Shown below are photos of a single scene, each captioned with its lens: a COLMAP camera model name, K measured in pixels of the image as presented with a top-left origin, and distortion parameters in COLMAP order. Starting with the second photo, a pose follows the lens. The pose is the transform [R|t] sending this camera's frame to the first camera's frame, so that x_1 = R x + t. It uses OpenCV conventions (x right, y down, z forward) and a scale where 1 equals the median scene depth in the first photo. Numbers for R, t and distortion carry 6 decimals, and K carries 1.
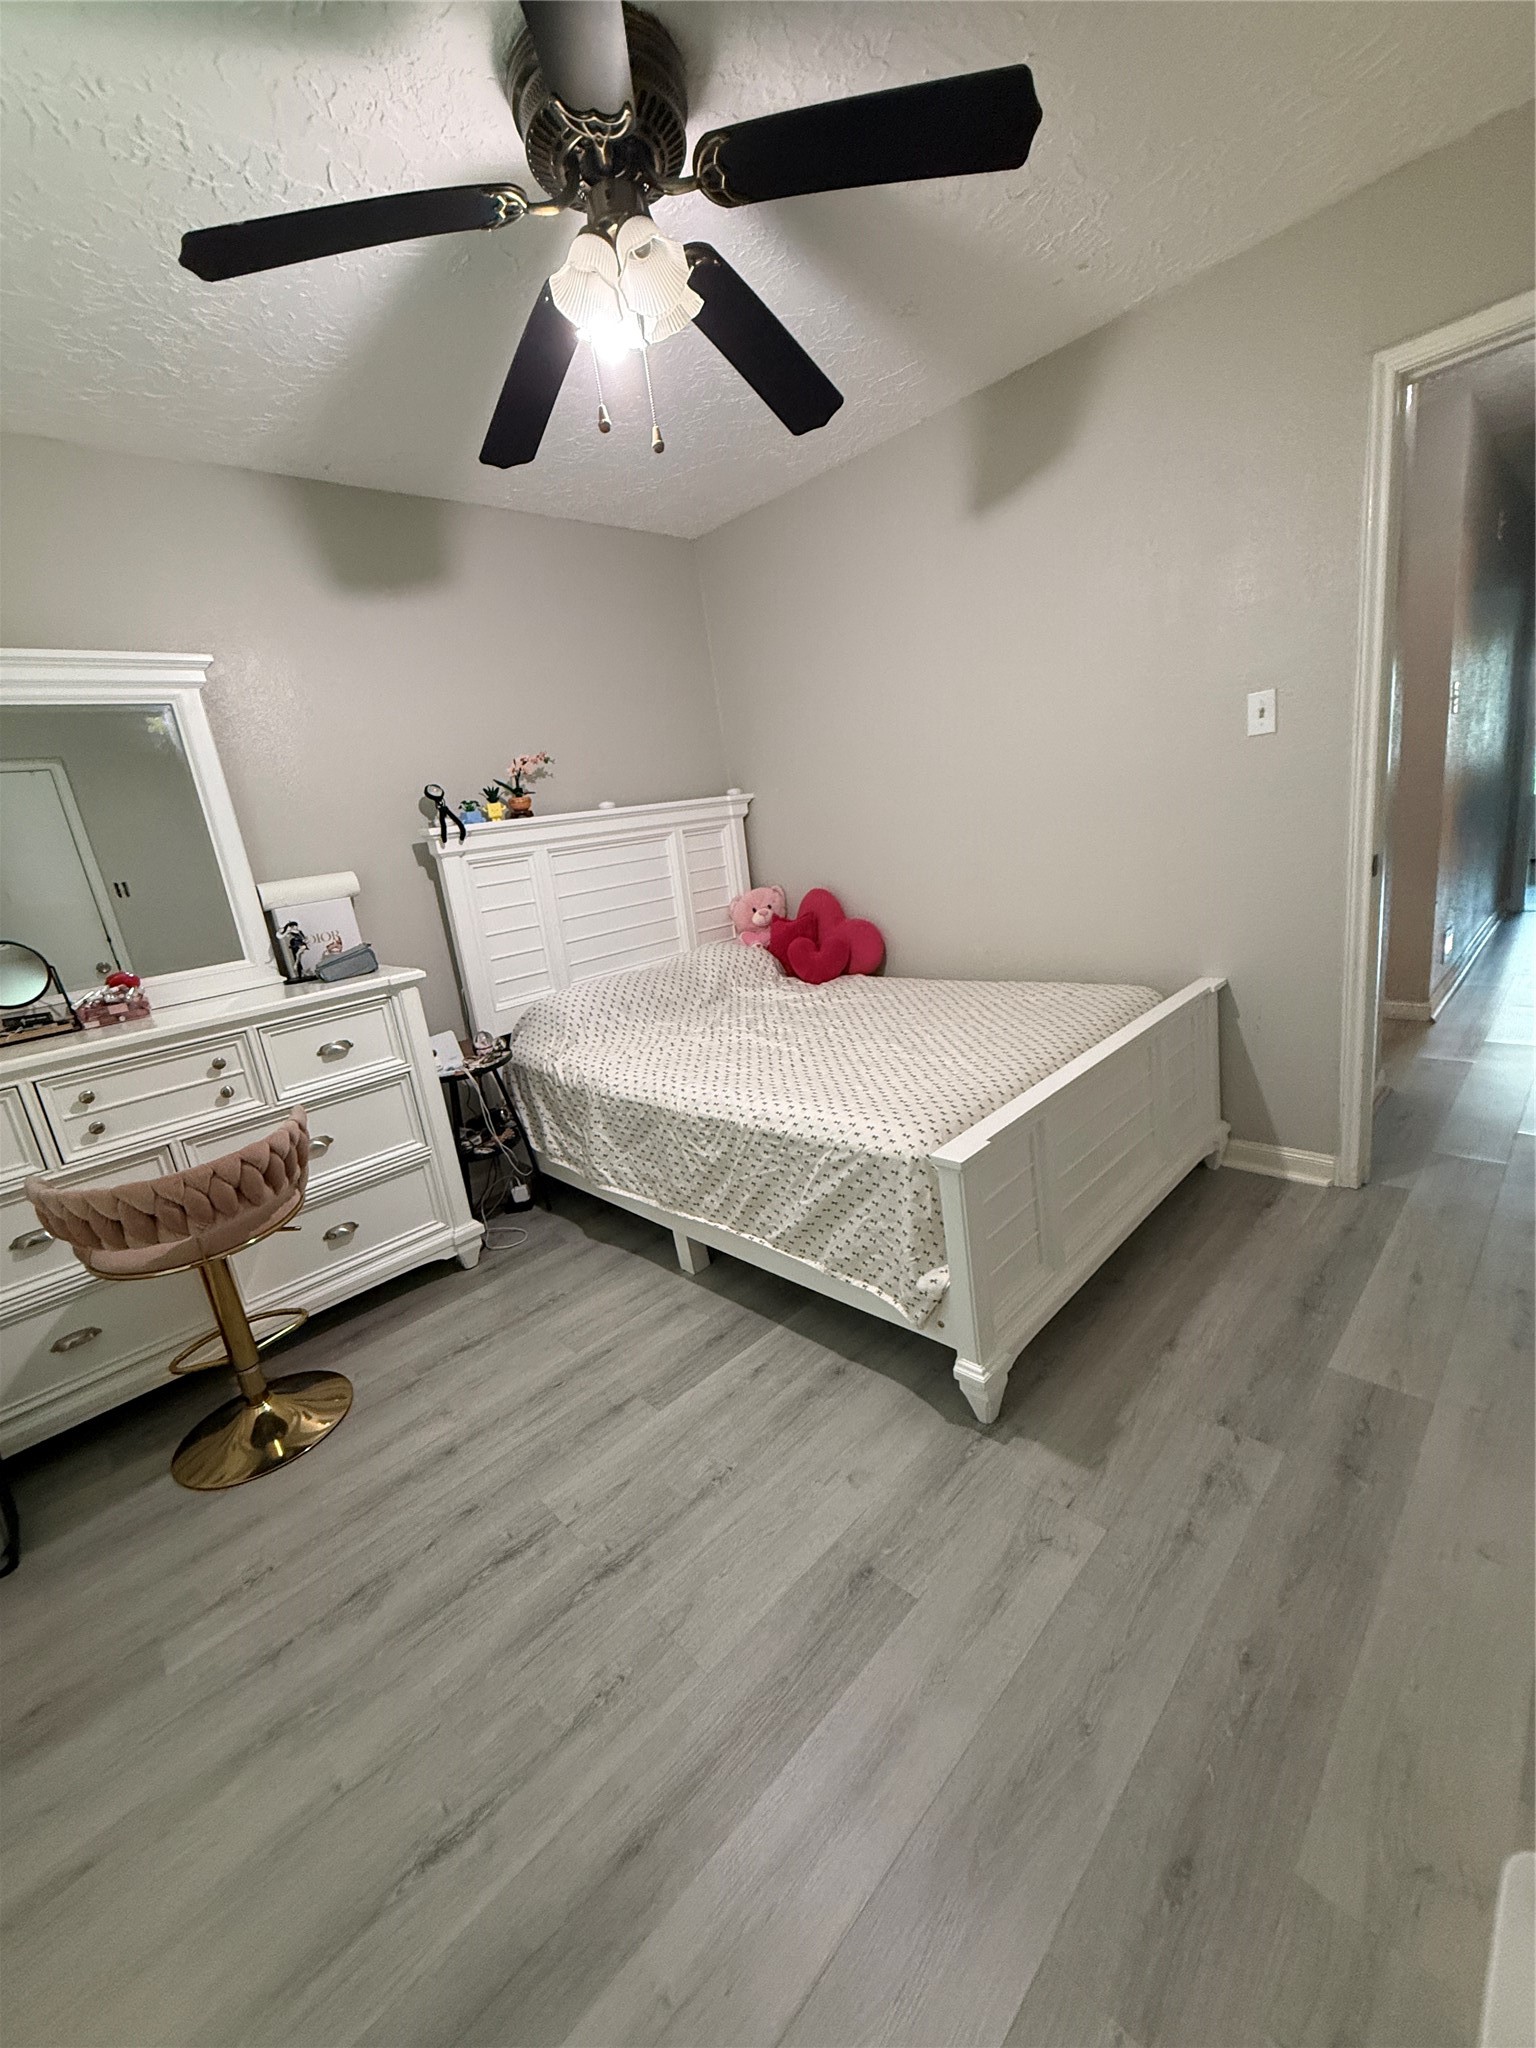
lens RADIAL K [[827.8, 0, 767.4], [0, 827.8, 1016.5], [0, 0, 1]] dist [-0.002271, 0.000199]
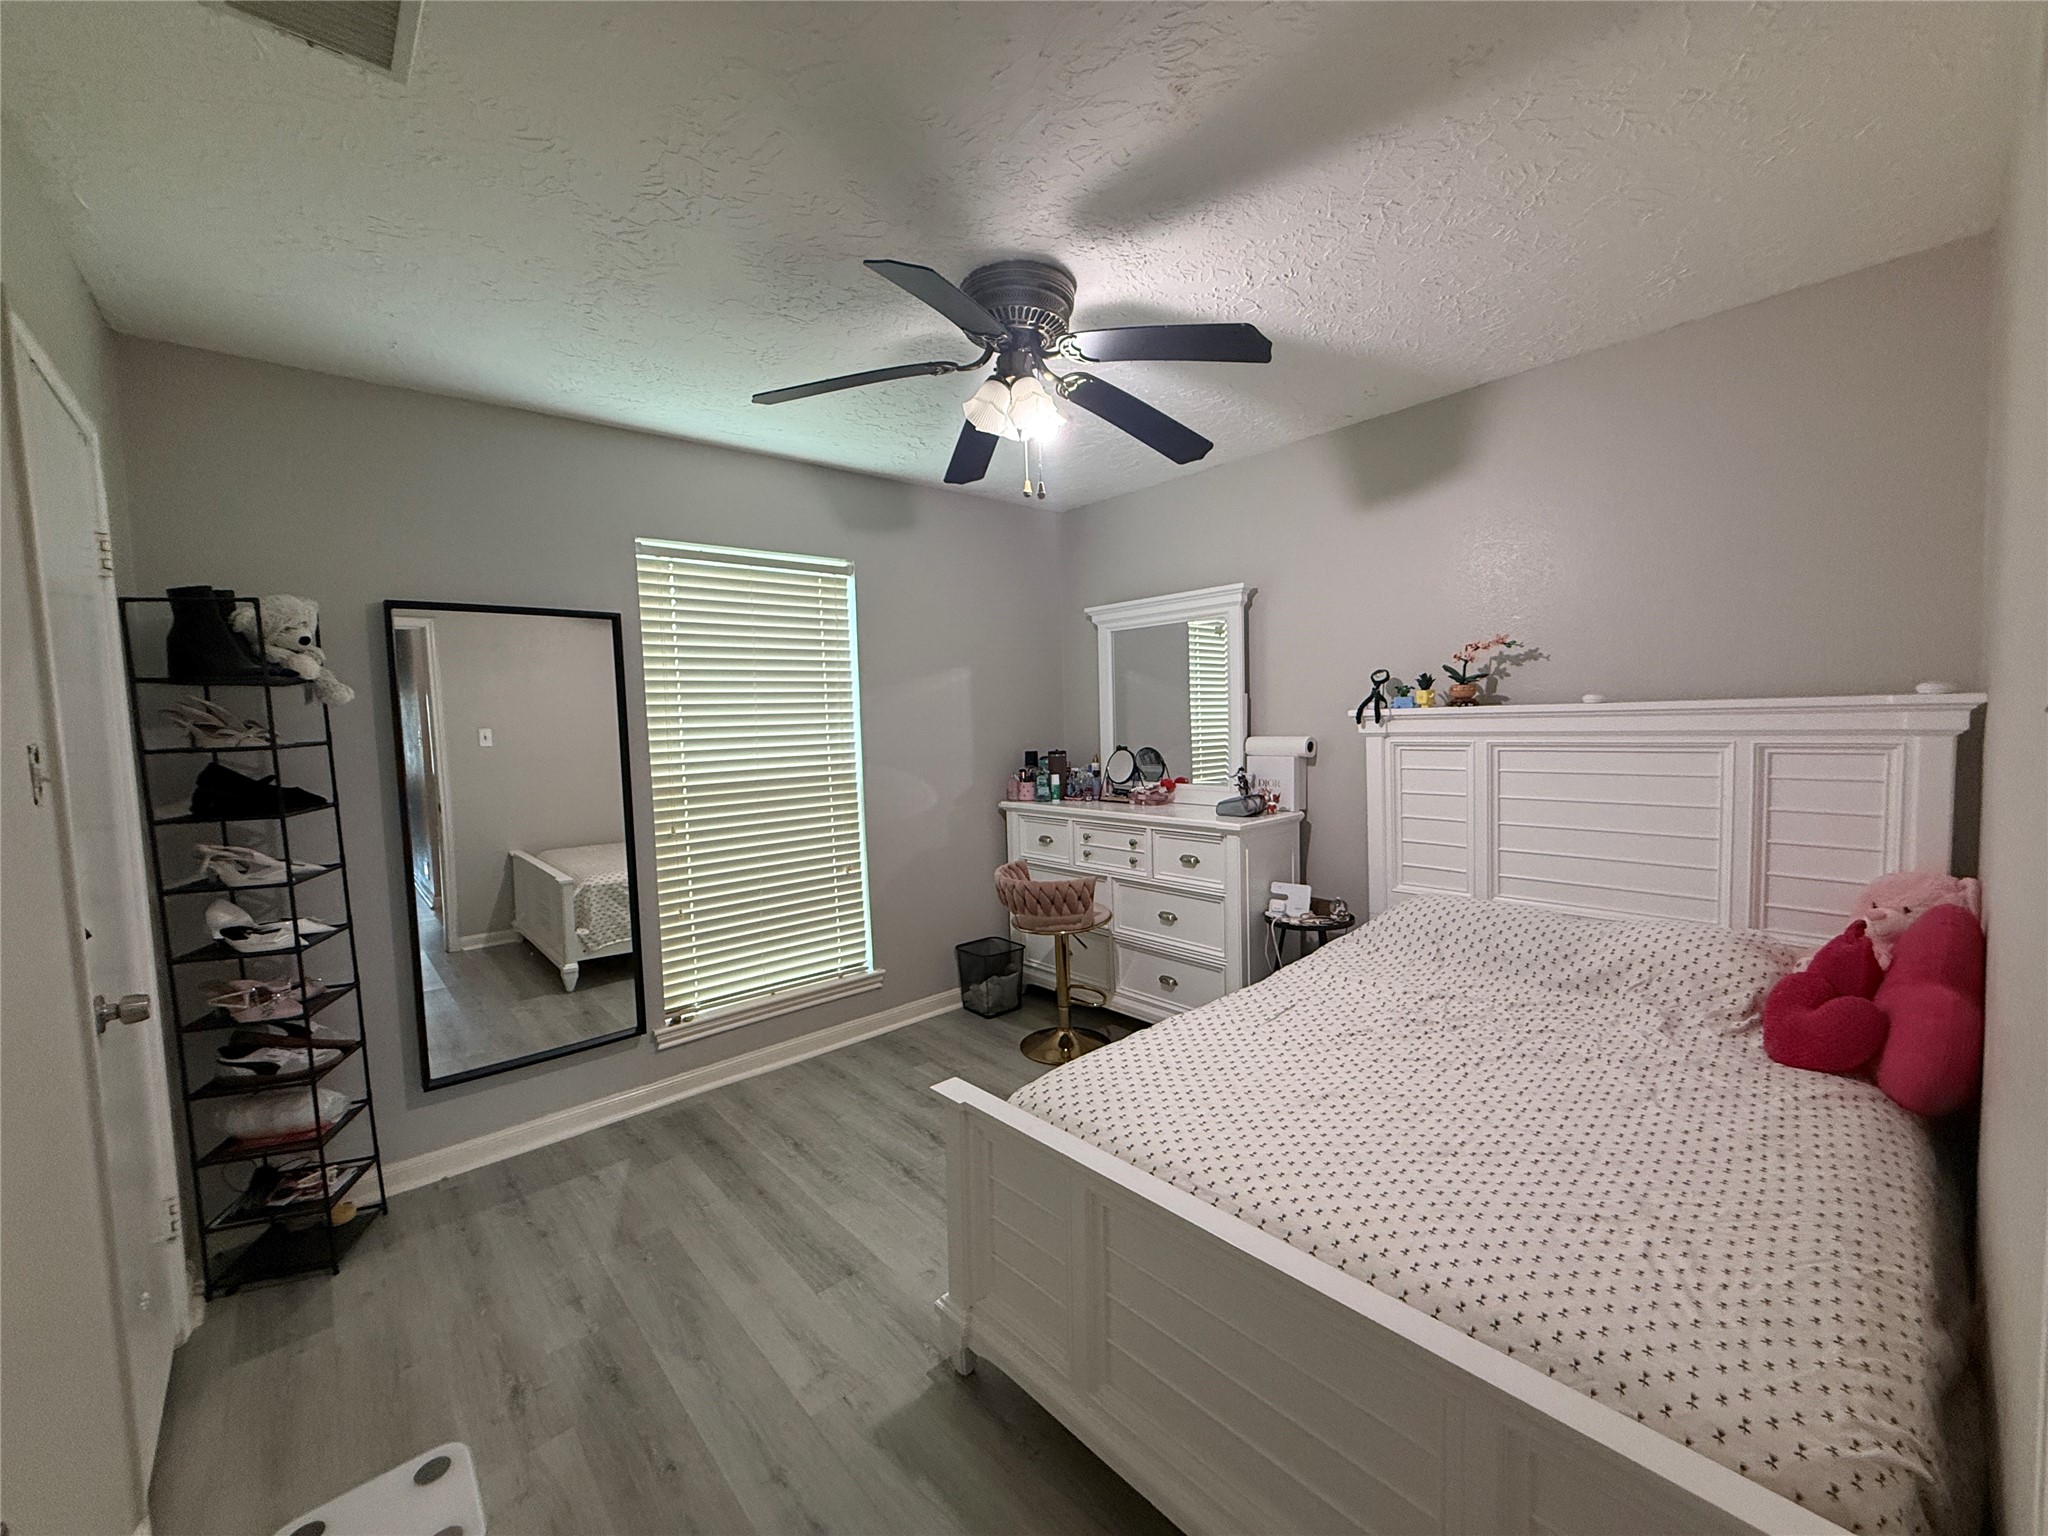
lens RADIAL K [[827.8, 0, 1024.0], [0, 827.8, 768.0], [0, 0, 1]] dist [-0.002271, 0.000199]
pose [[-0.057909, 0.198805, -0.978327, 0.767455], [-0.196473, 0.958536, 0.206413, -0.314572], [0.978798, 0.204168, -0.016448, 0.640988]]
